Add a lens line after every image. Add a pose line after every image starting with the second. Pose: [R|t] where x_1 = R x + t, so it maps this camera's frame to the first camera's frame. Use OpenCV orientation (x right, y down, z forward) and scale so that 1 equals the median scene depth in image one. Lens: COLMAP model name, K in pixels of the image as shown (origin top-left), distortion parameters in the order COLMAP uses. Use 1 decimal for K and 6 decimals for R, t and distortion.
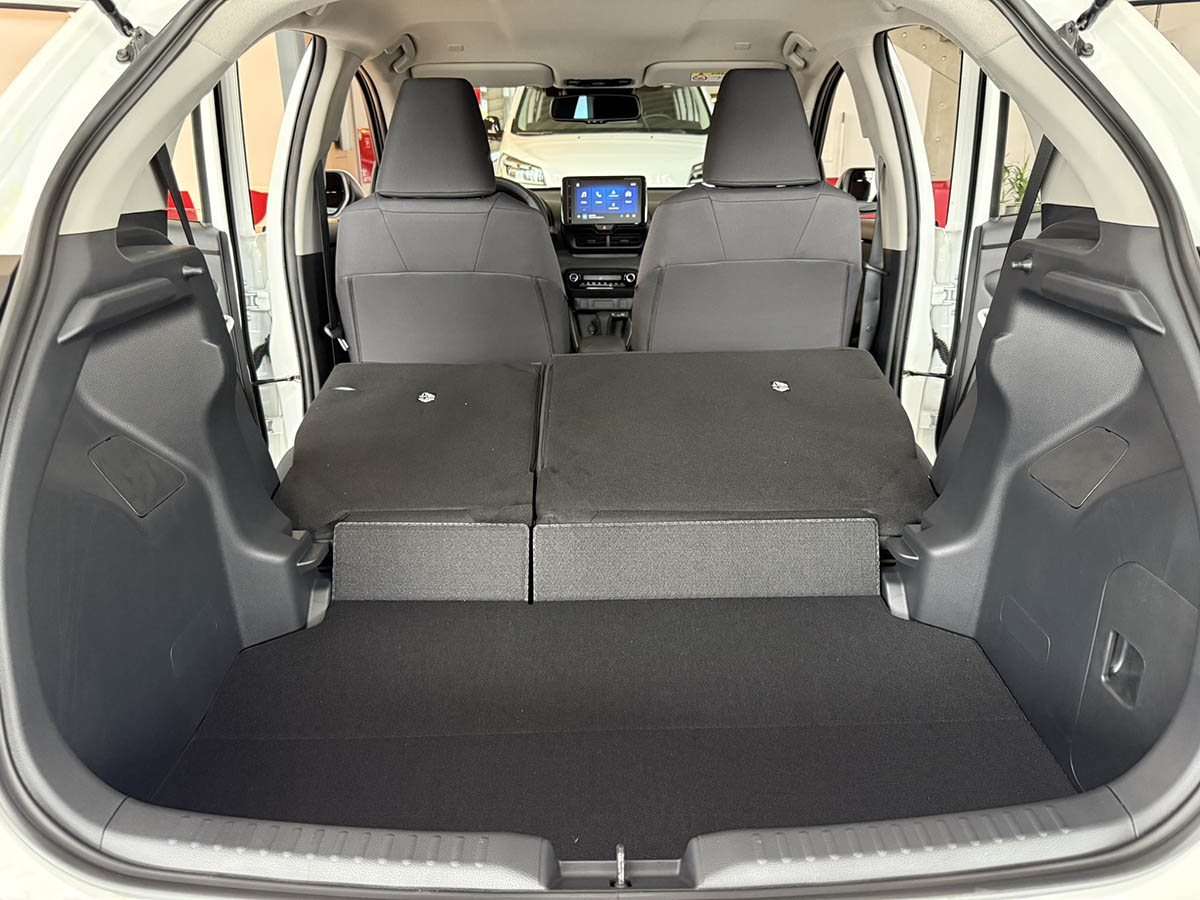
lens RADIAL K [[857.1, 0, 594.2], [0, 857.1, 451.7], [0, 0, 1]] dist [0.004685, -0.005580]
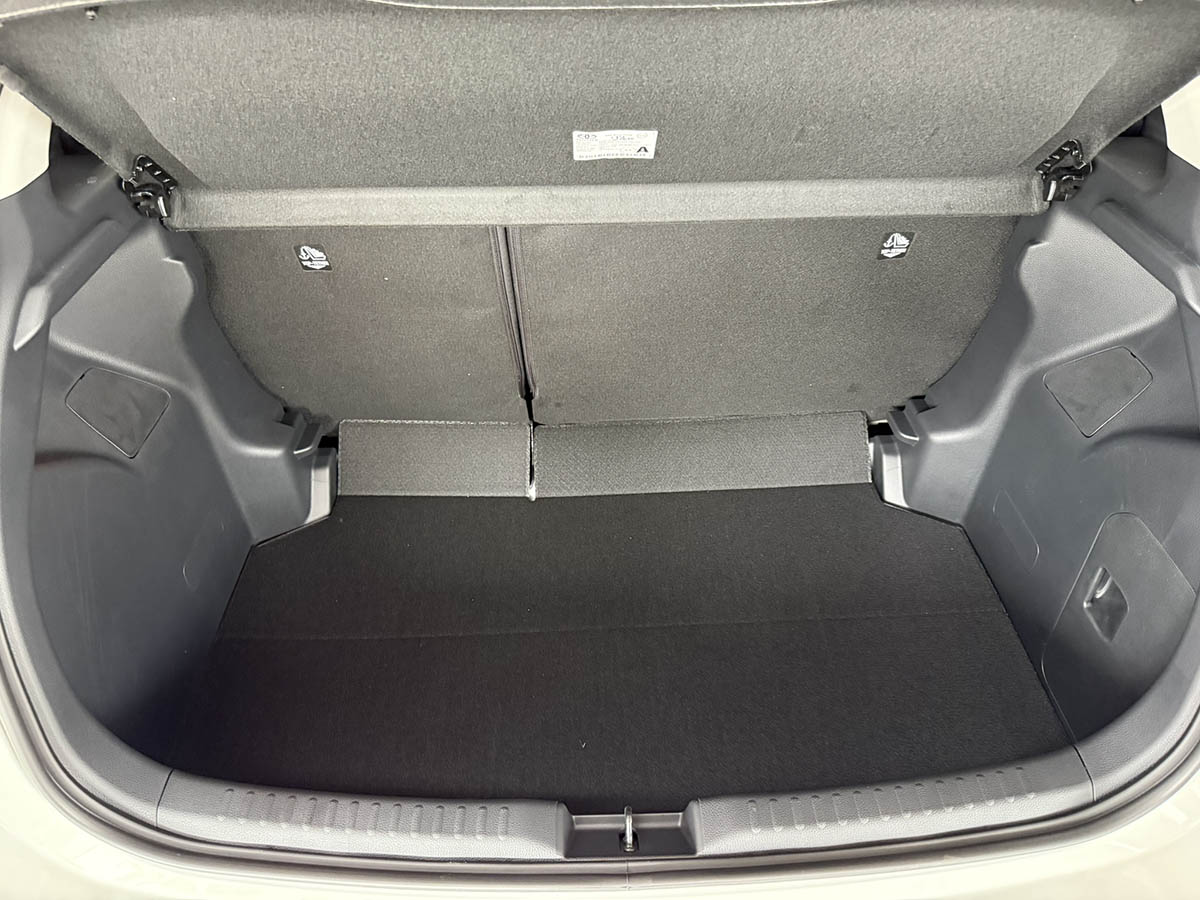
lens RADIAL K [[856.1, 0, 591.6], [0, 856.1, 452.9], [0, 0, 1]] dist [0.038457, -0.064000]
pose [[0.999856, -0.014428, 0.008925, -0.014205], [0.010920, 0.949933, 0.312262, -0.229433], [-0.012983, -0.312119, 0.949954, 0.064567]]
